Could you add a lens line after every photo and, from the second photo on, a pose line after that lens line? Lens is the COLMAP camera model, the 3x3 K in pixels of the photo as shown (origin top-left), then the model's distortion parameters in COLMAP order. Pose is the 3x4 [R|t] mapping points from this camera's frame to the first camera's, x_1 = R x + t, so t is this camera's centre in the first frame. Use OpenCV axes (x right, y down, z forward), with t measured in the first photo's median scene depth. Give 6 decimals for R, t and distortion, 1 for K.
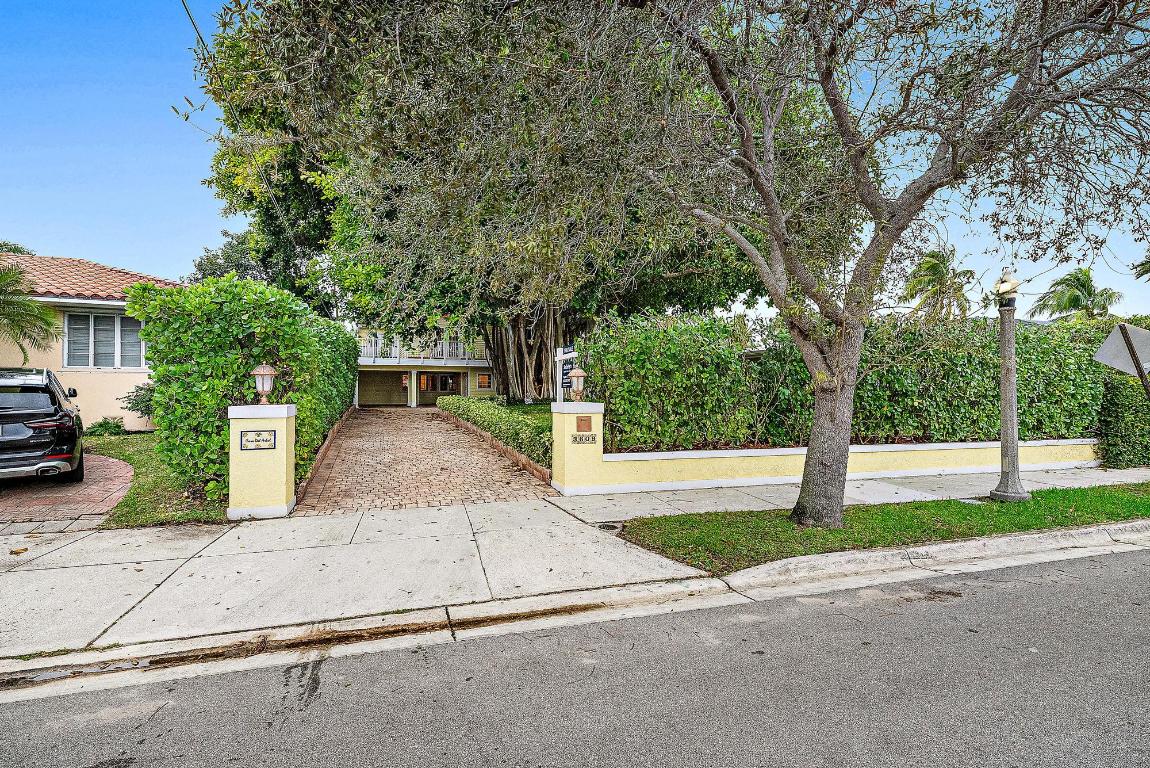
lens RADIAL K [[518.3, 0, 578.1], [0, 518.3, 383.0], [0, 0, 1]] dist [0.004631, 0.000006]
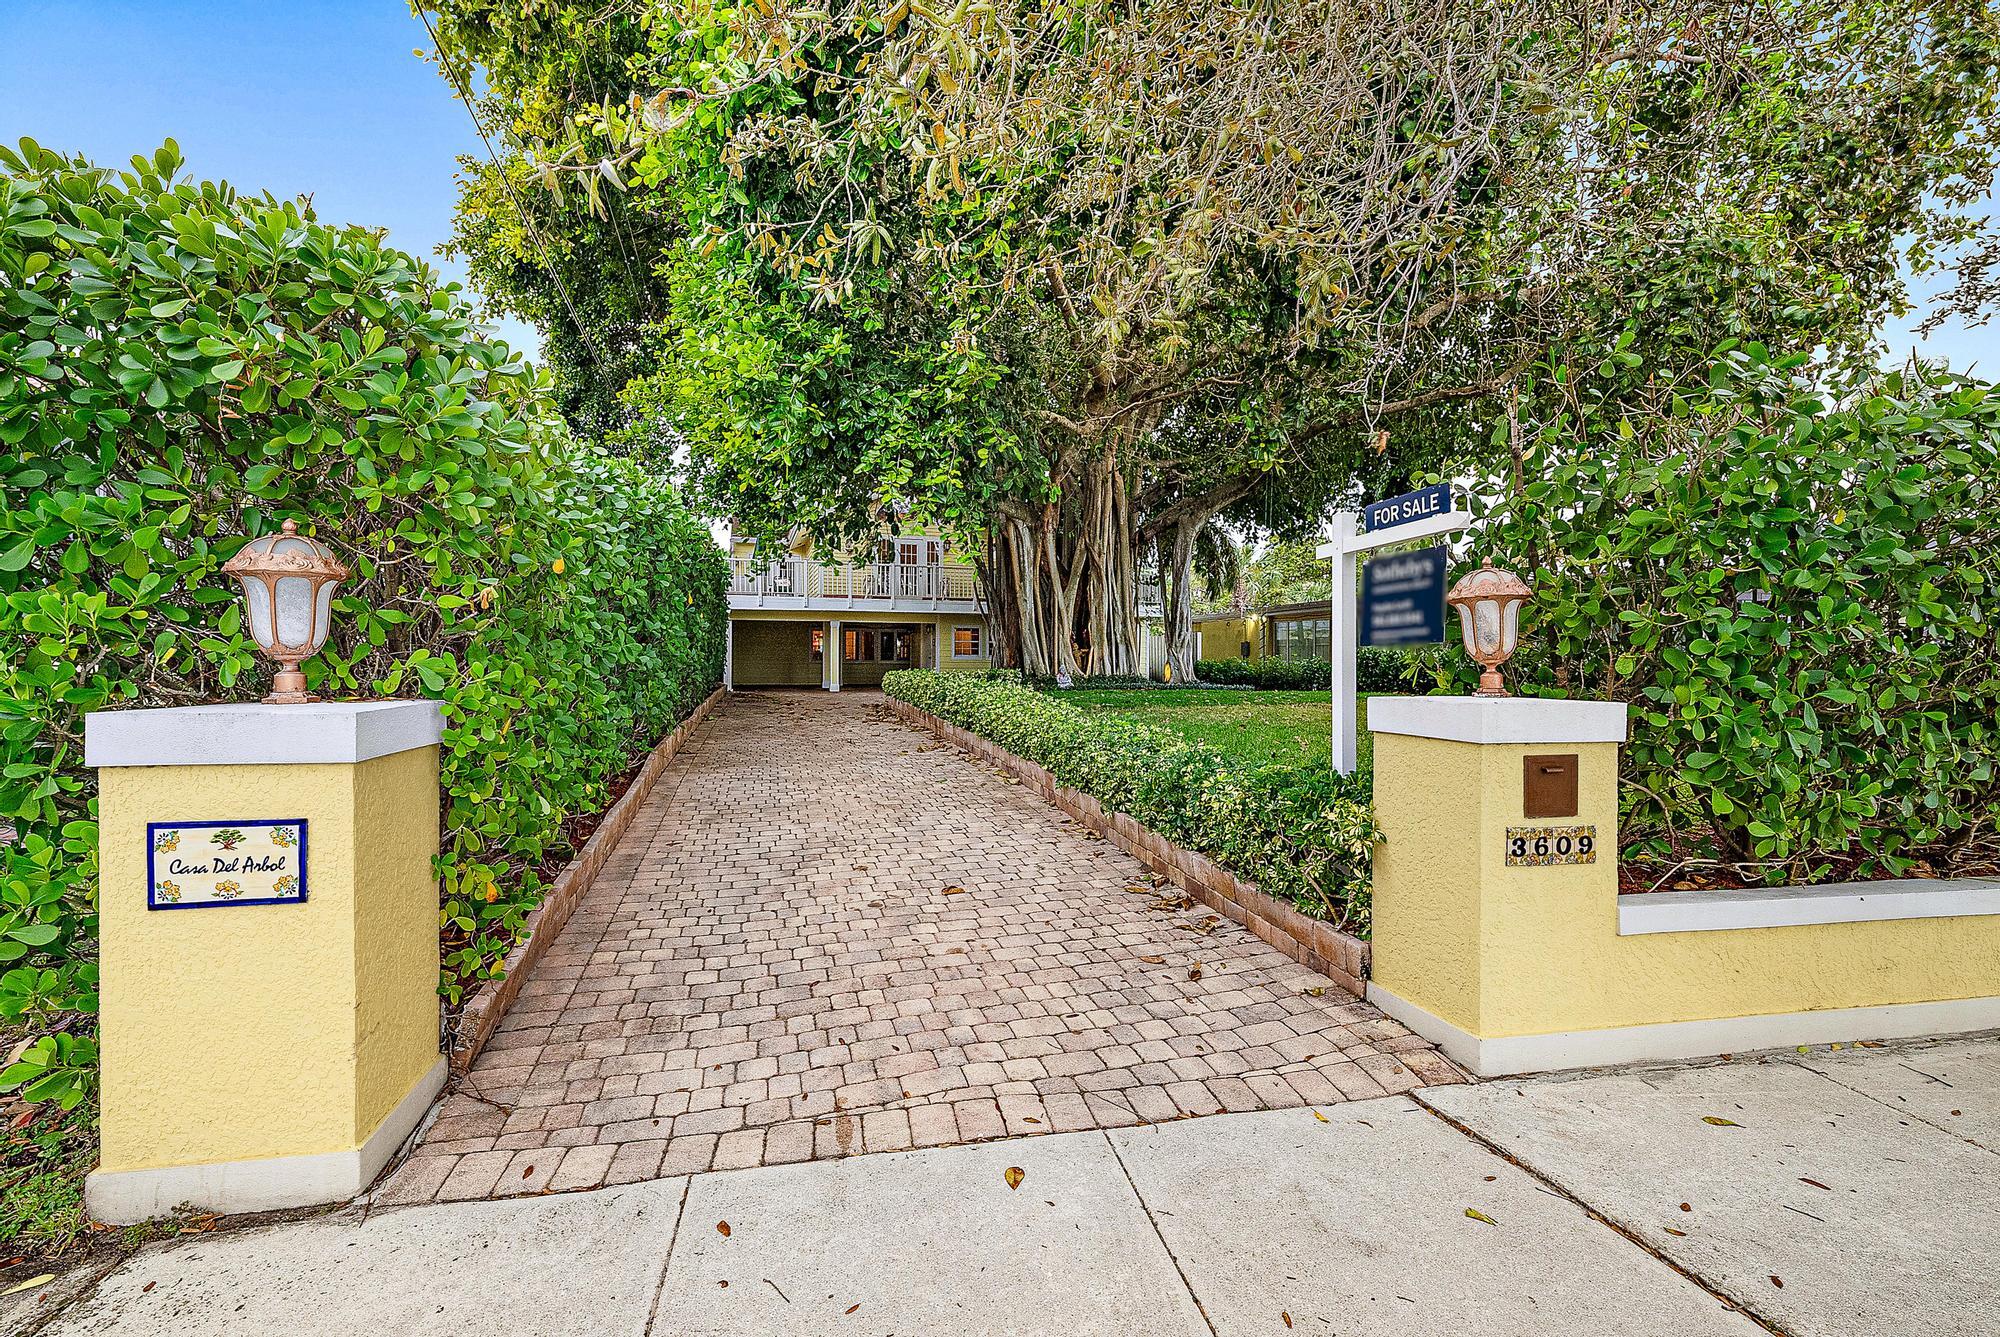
lens RADIAL K [[862.4, 0, 1004.7], [0, 862.4, 668.2], [0, 0, 1]] dist [-0.002931, 0.002885]
pose [[0.994627, 0.005966, -0.103353, -0.196625], [-0.003679, 0.999744, 0.022303, 0.013164], [0.103459, -0.021803, 0.994395, 0.532372]]
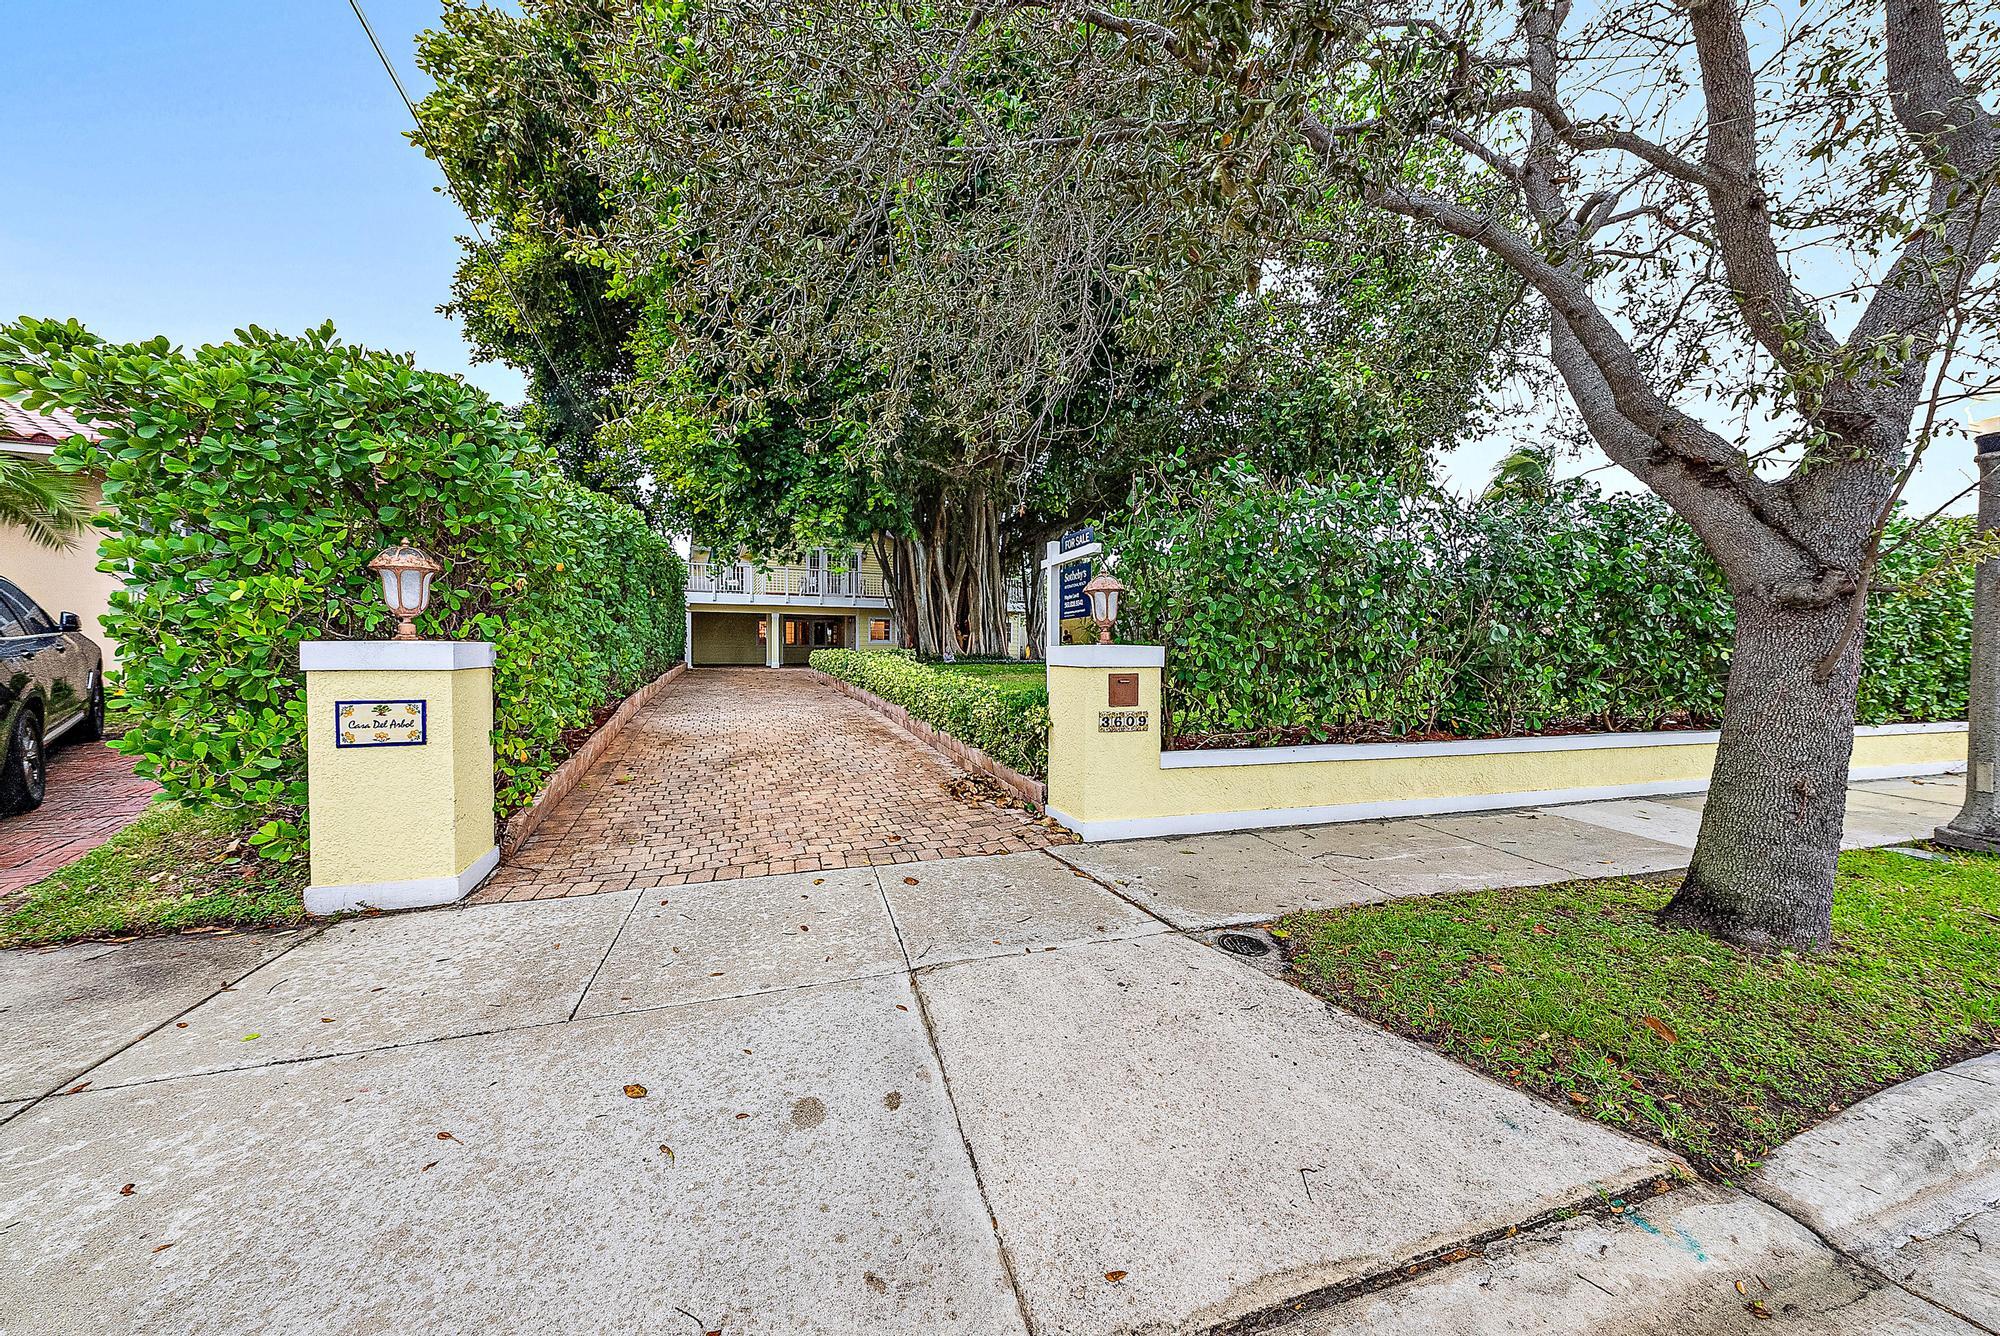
lens RADIAL K [[691.1, 0, 1005.2], [0, 691.1, 663.4], [0, 0, 1]] dist [0.002656, -0.000261]
pose [[0.999932, 0.004854, 0.010645, -0.098016], [-0.005209, 0.999422, 0.033598, 0.032296], [-0.010476, -0.033651, 0.999379, 0.352417]]
